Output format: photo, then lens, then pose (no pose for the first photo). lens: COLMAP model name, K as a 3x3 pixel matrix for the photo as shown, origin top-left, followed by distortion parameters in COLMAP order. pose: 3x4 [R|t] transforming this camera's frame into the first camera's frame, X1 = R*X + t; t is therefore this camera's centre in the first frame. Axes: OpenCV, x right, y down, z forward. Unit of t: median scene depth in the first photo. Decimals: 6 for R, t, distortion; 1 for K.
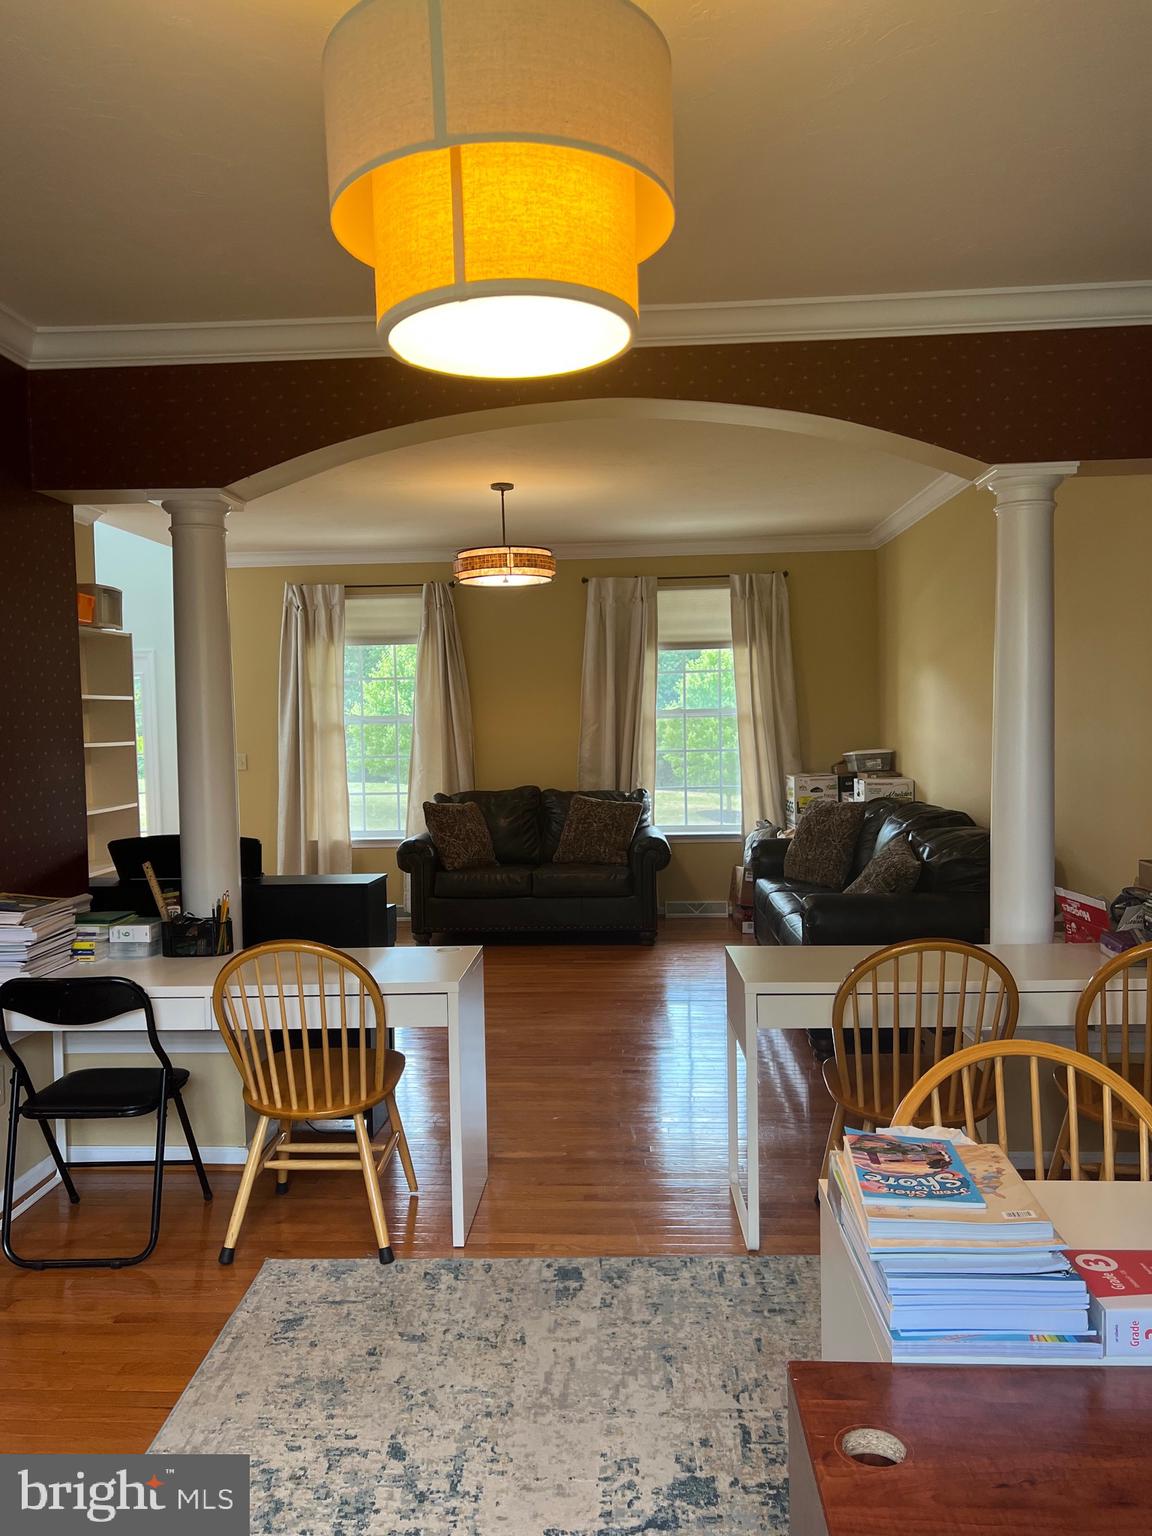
lens RADIAL K [[1161.0, 0, 581.9], [0, 1161.0, 764.1], [0, 0, 1]] dist [0.108410, -0.165518]
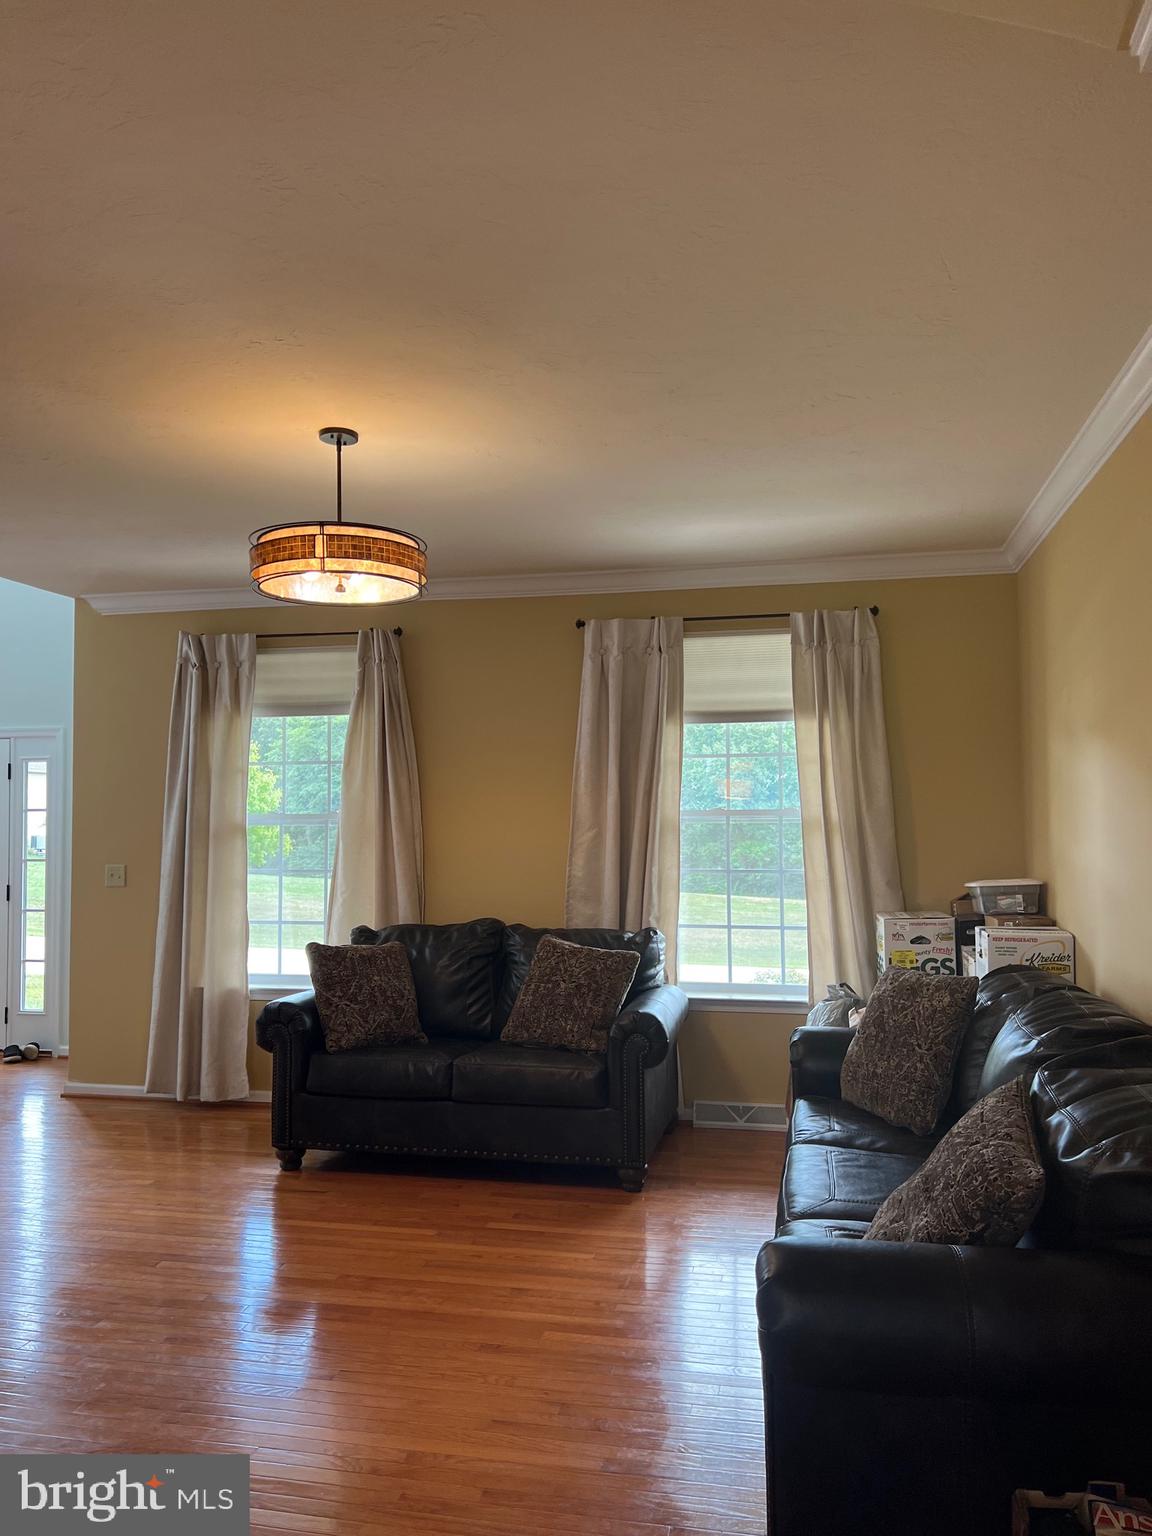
lens RADIAL K [[1155.8, 0, 586.0], [0, 1155.8, 767.3], [0, 0, 1]] dist [0.117266, -0.269033]
pose [[0.988710, 0.008069, -0.149624, 0.112534], [-0.020950, 0.996185, -0.084711, -0.013650], [0.148369, 0.086889, 0.985108, 0.329287]]
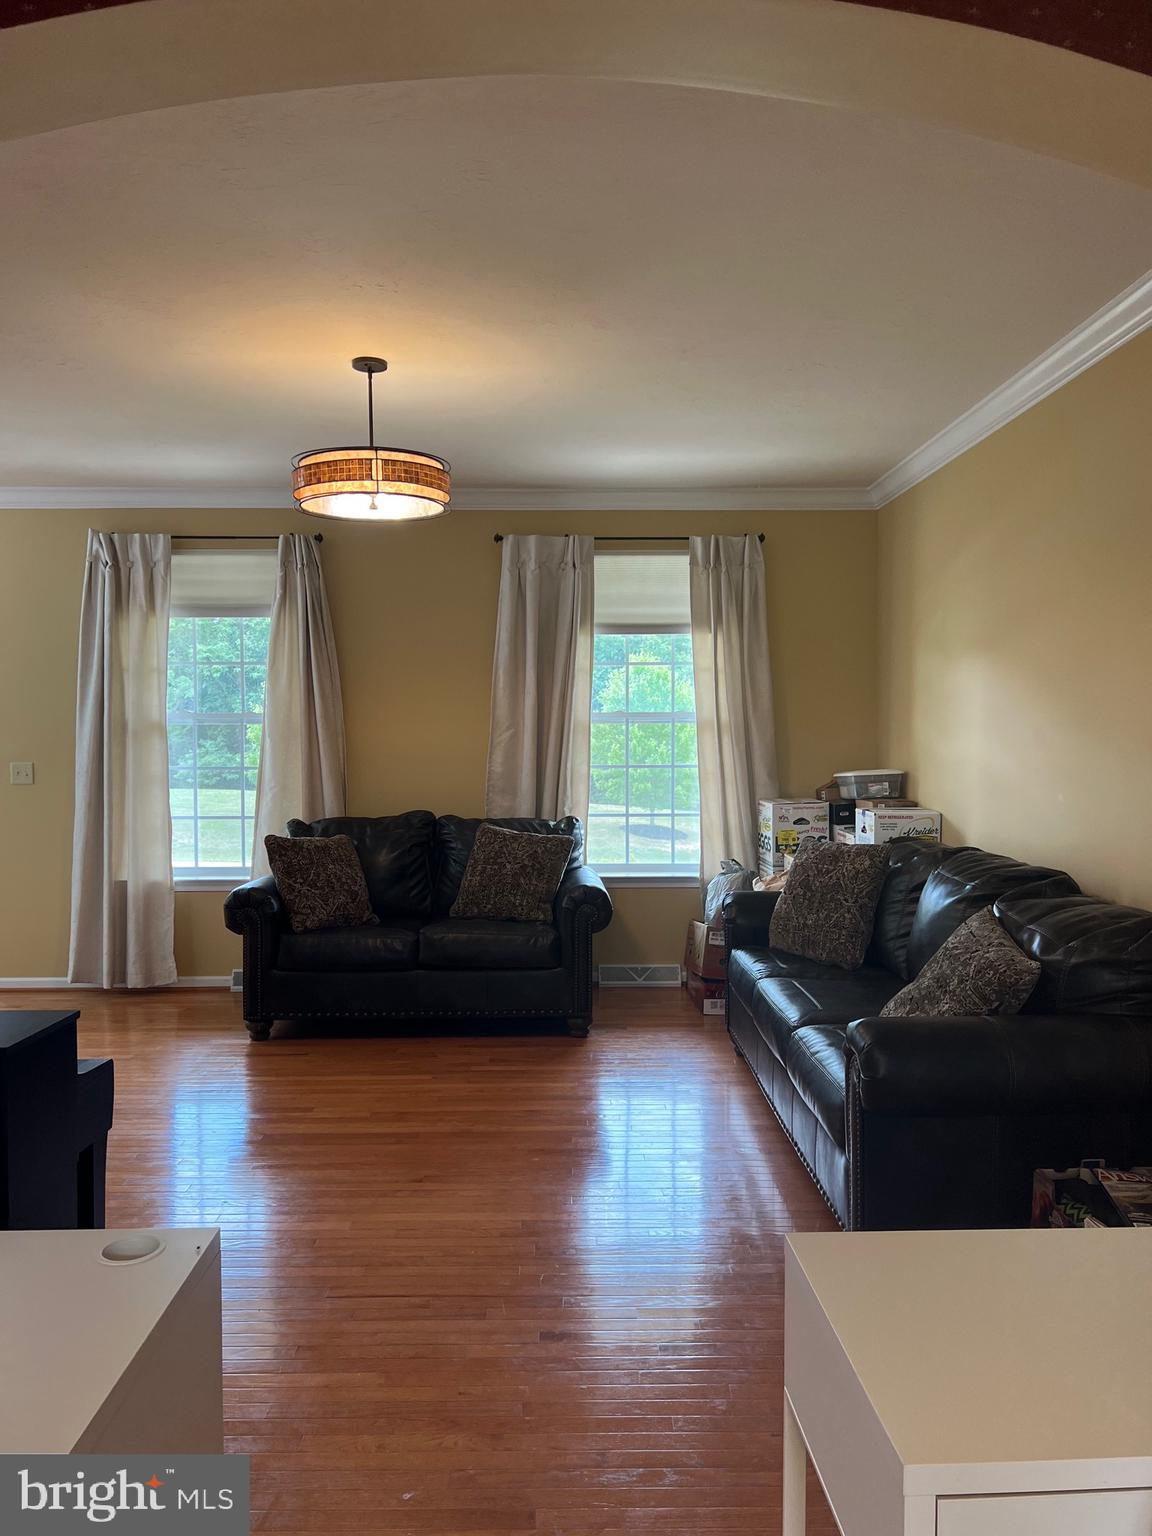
lens RADIAL K [[1155.8, 0, 586.0], [0, 1155.8, 767.3], [0, 0, 1]] dist [0.117266, -0.269033]
pose [[0.997250, 0.015105, 0.072551, 0.006701], [-0.014664, 0.999871, -0.006604, -0.005813], [-0.072641, 0.005522, 0.997343, 0.251911]]
